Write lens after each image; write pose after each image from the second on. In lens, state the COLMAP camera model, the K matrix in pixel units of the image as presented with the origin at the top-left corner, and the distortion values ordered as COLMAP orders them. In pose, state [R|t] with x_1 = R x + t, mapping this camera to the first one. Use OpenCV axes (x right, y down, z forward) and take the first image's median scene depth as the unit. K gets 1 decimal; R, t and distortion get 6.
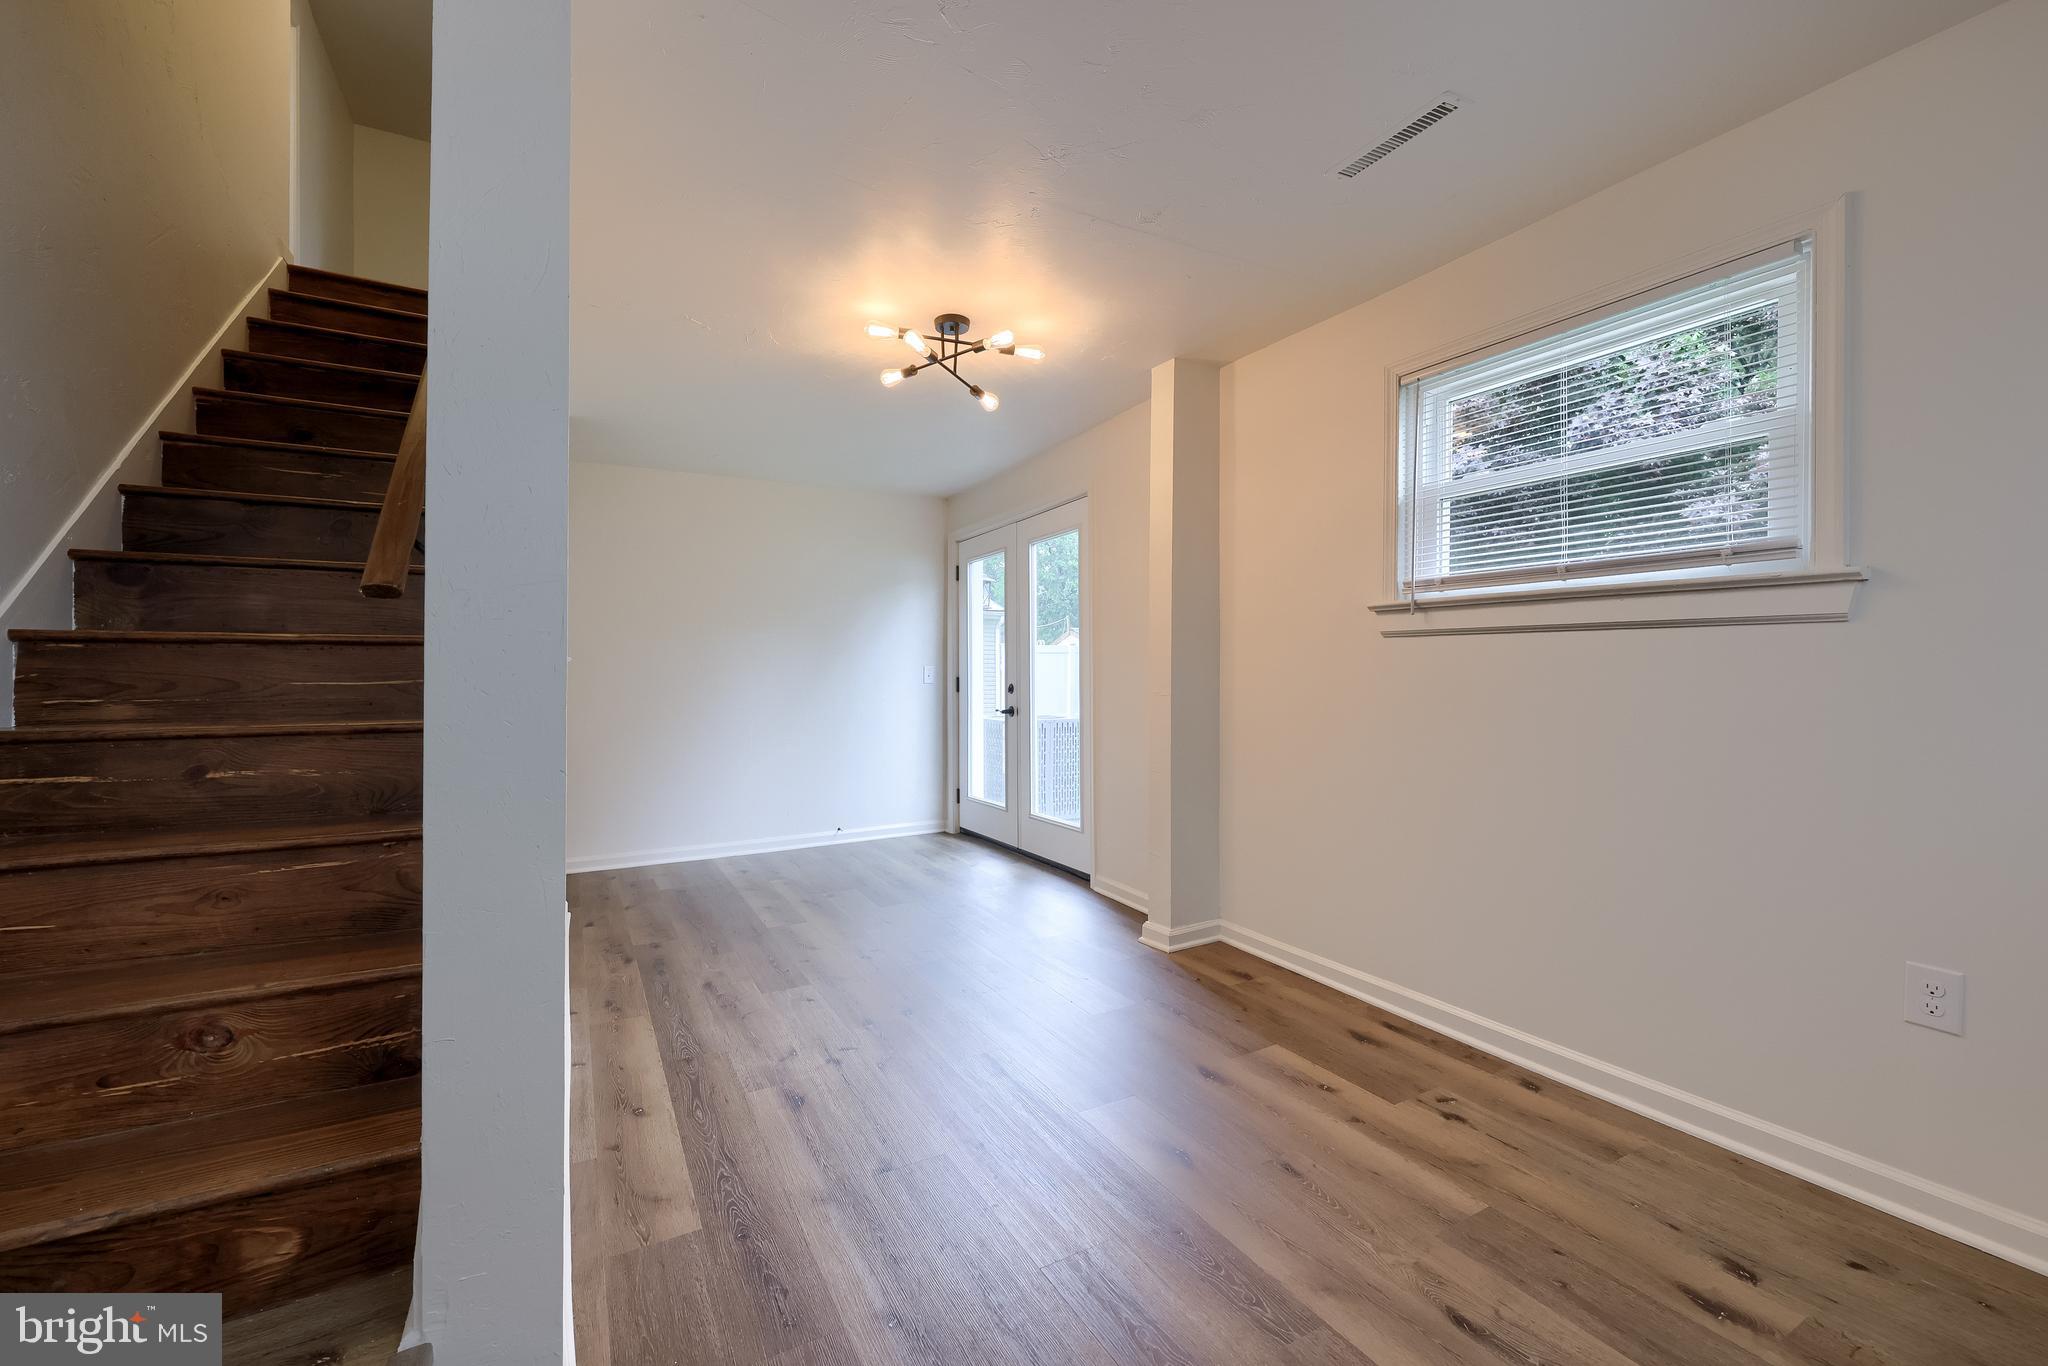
lens RADIAL K [[832.6, 0, 1027.6], [0, 832.6, 682.8], [0, 0, 1]] dist [0.001021, -0.000227]
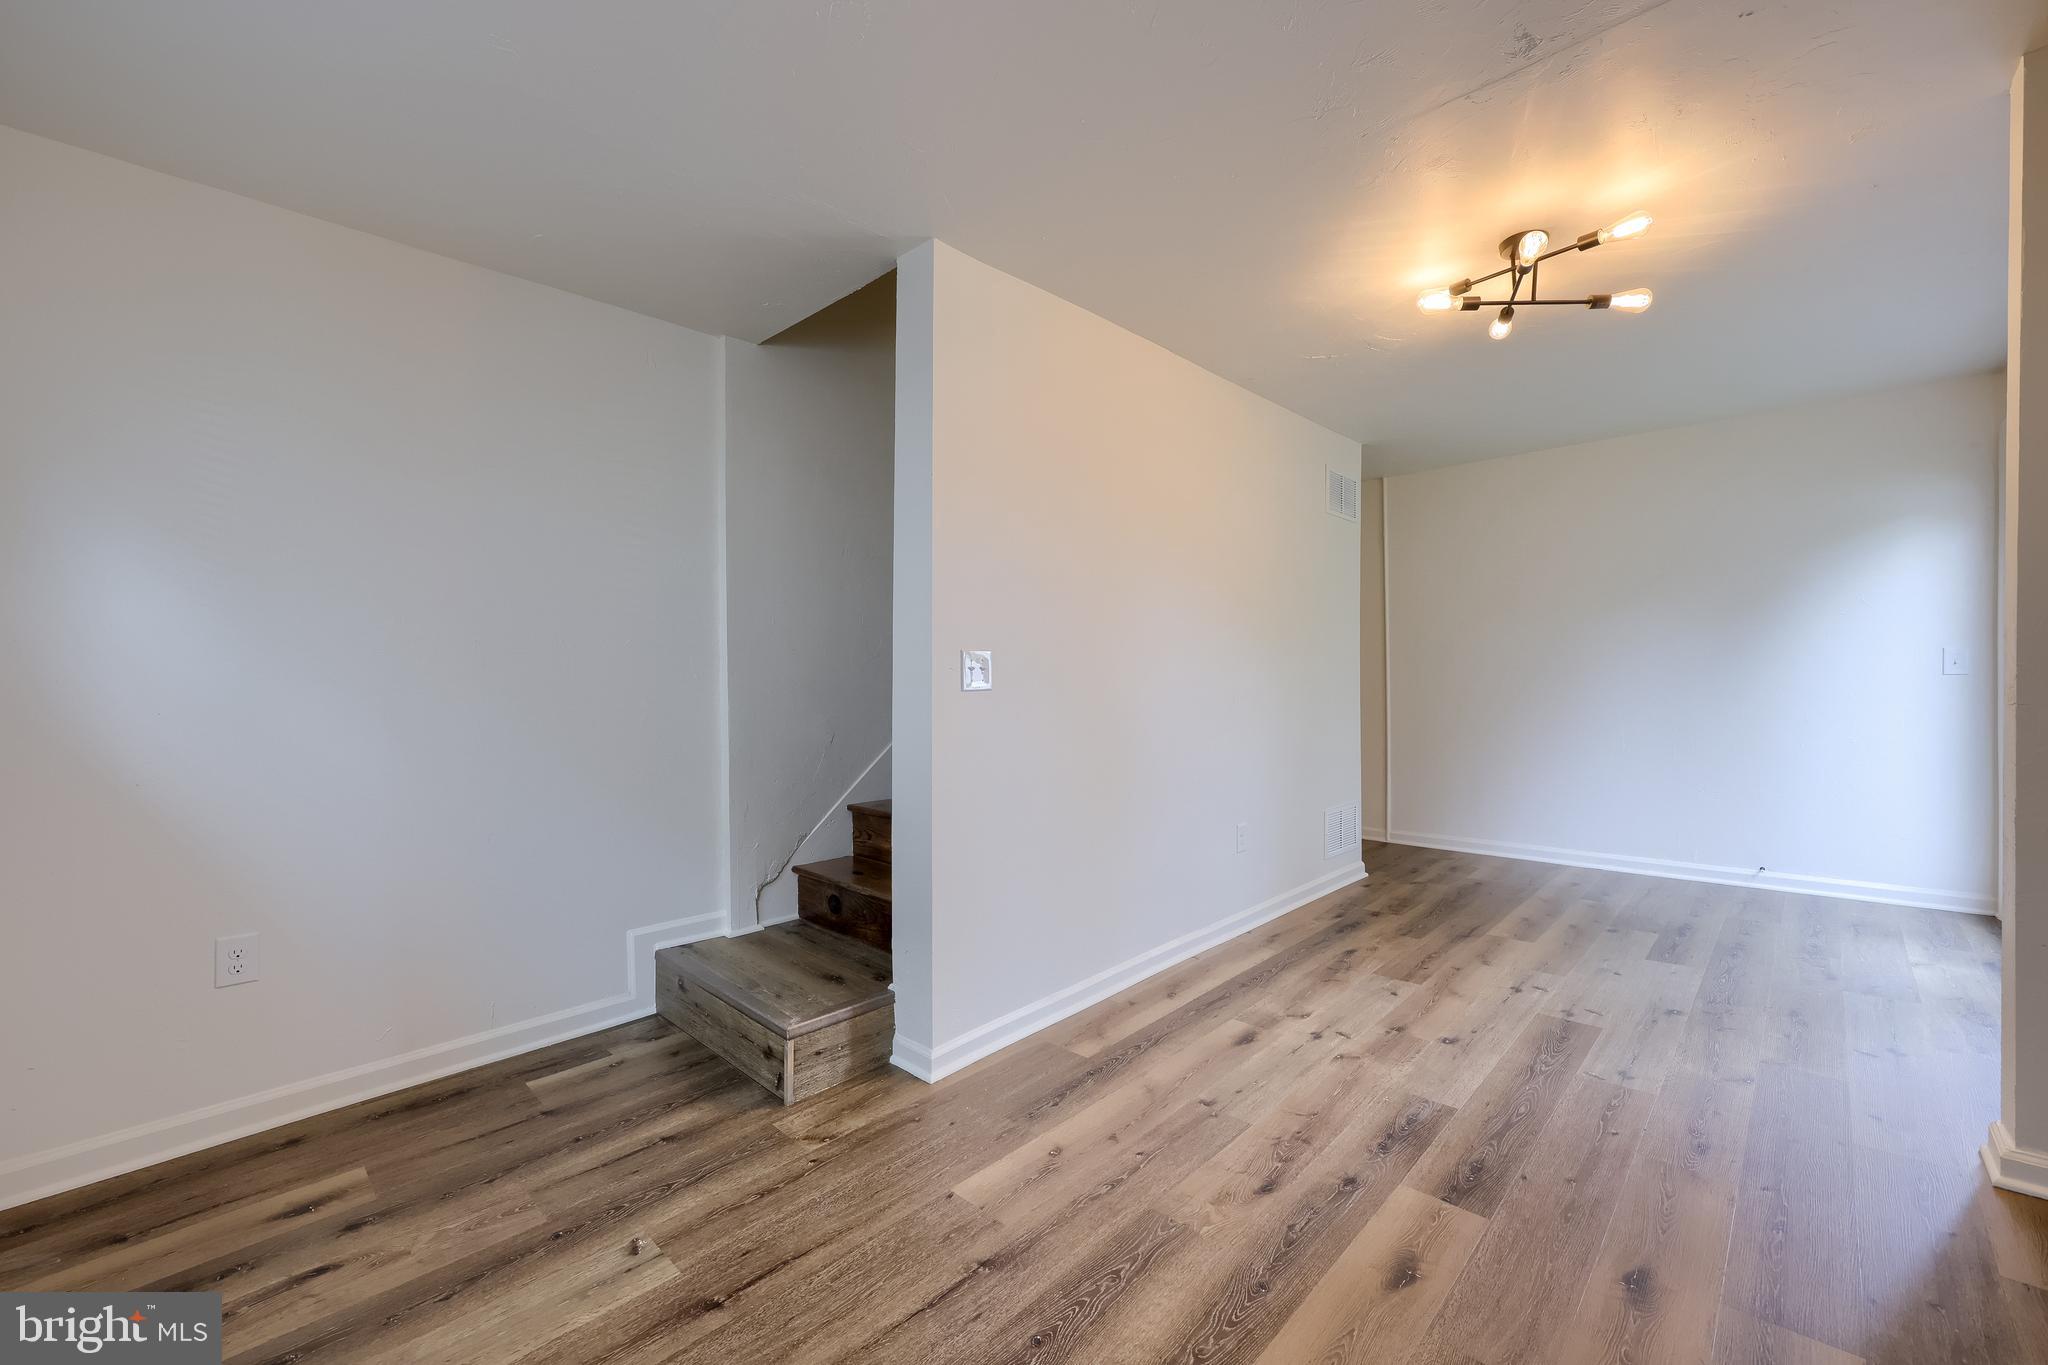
lens RADIAL K [[832.6, 0, 1022.6], [0, 832.6, 679.5], [0, 0, 1]] dist [0.001021, -0.000227]
pose [[0.293963, 0.008251, -0.955781, 0.612709], [0.004270, 0.999941, 0.009946, -0.010096], [0.955807, -0.007005, 0.293911, 0.304796]]
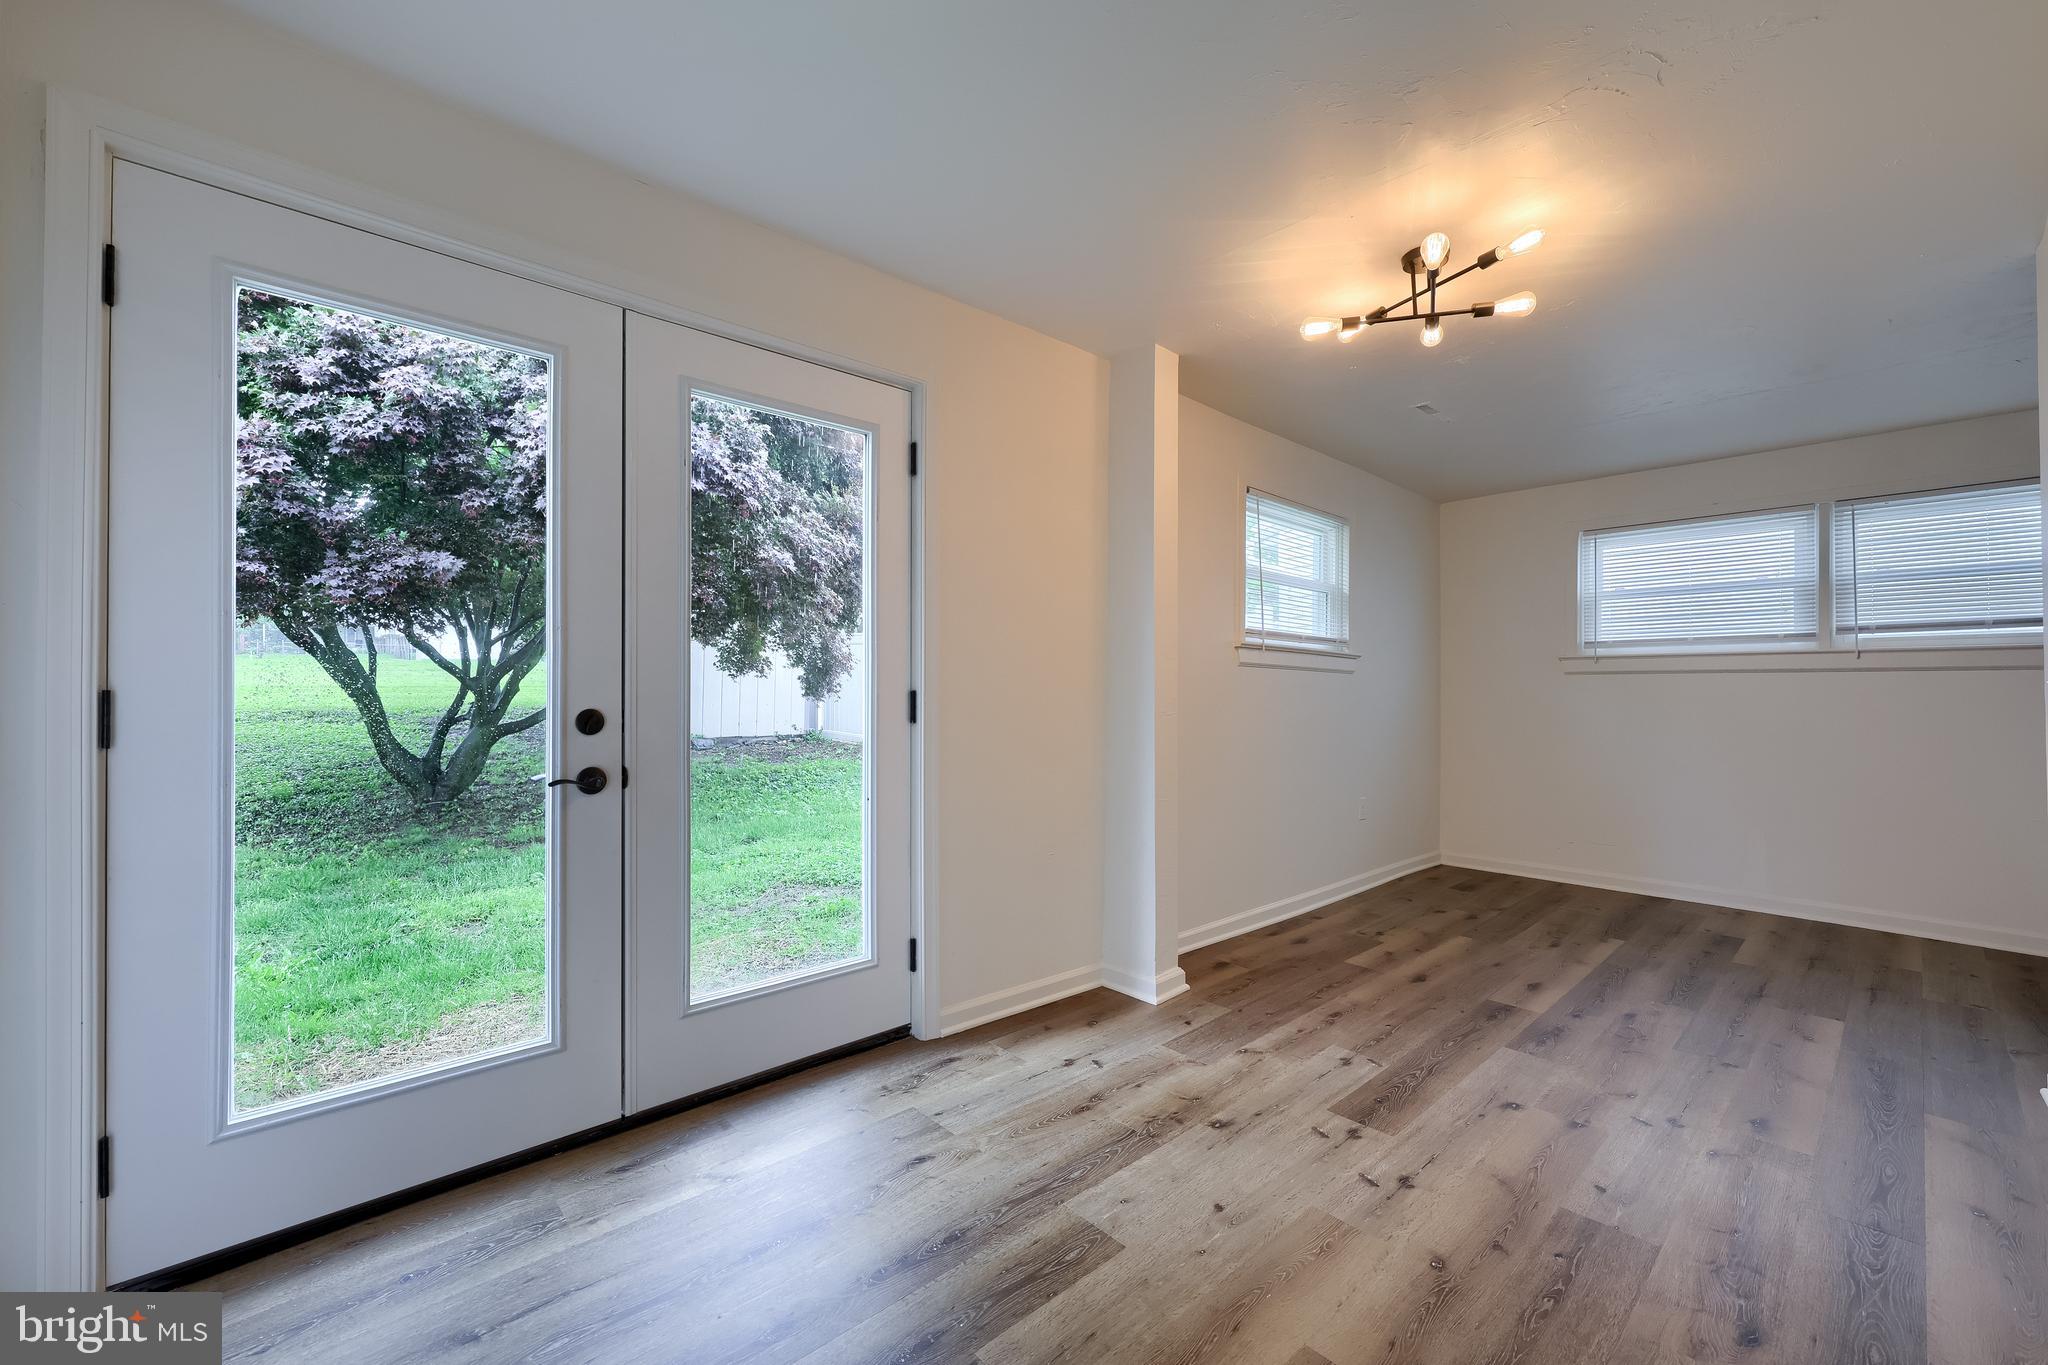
lens RADIAL K [[832.6, 0, 1018.5], [0, 832.6, 688.7], [0, 0, 1]] dist [0.001021, -0.000227]
pose [[-0.238073, 0.011604, 0.971178, -0.856783], [0.006941, 0.999923, -0.010246, -0.005334], [-0.971222, 0.004302, -0.238136, 1.733083]]
